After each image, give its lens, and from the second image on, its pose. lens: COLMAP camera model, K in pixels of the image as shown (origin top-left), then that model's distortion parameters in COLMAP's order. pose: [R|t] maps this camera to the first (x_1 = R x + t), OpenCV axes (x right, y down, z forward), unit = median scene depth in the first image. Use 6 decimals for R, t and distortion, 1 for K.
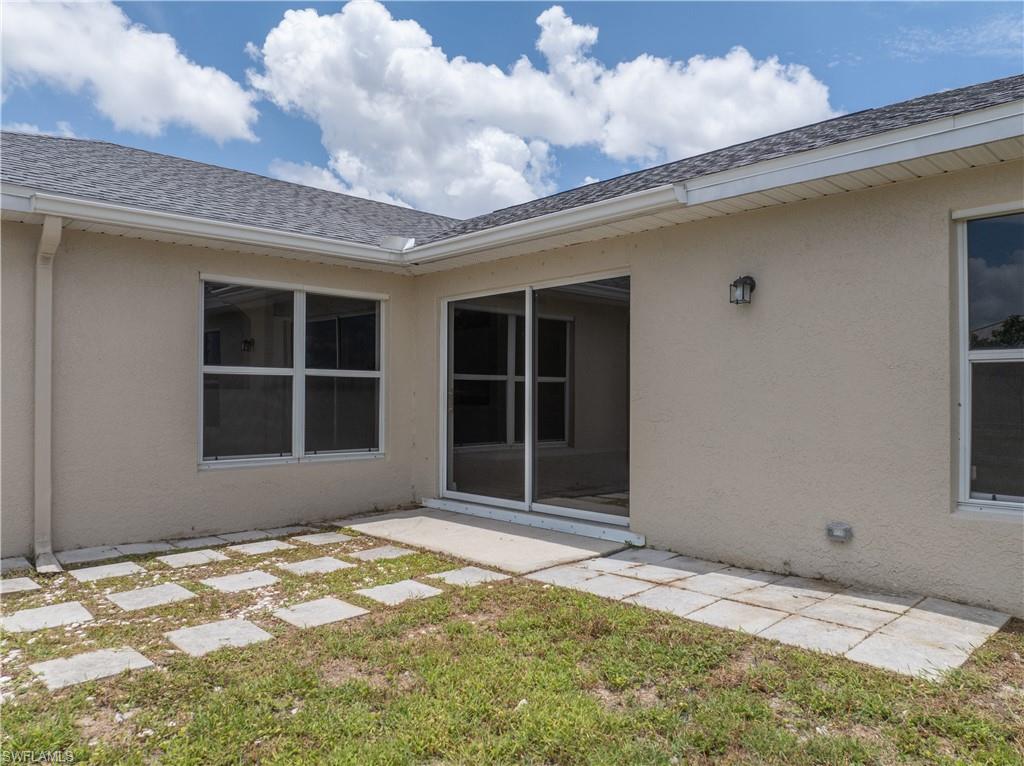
lens RADIAL K [[708.2, 0, 512.6], [0, 708.2, 393.6], [0, 0, 1]] dist [-0.003806, -0.050233]
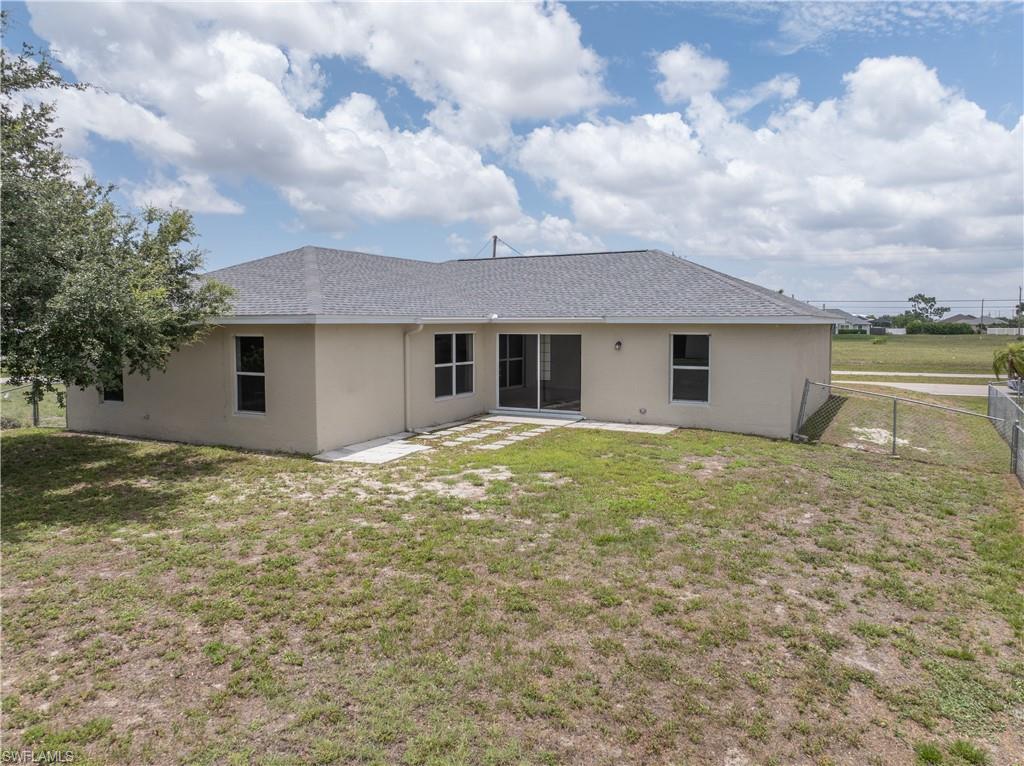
lens RADIAL K [[727.5, 0, 517.7], [0, 727.5, 379.7], [0, 0, 1]] dist [-0.041222, 0.001879]
pose [[0.943811, -0.024523, 0.329573, -0.979019], [-0.001695, 0.996871, 0.079027, -0.188162], [-0.330480, -0.075145, 0.940817, -1.645601]]
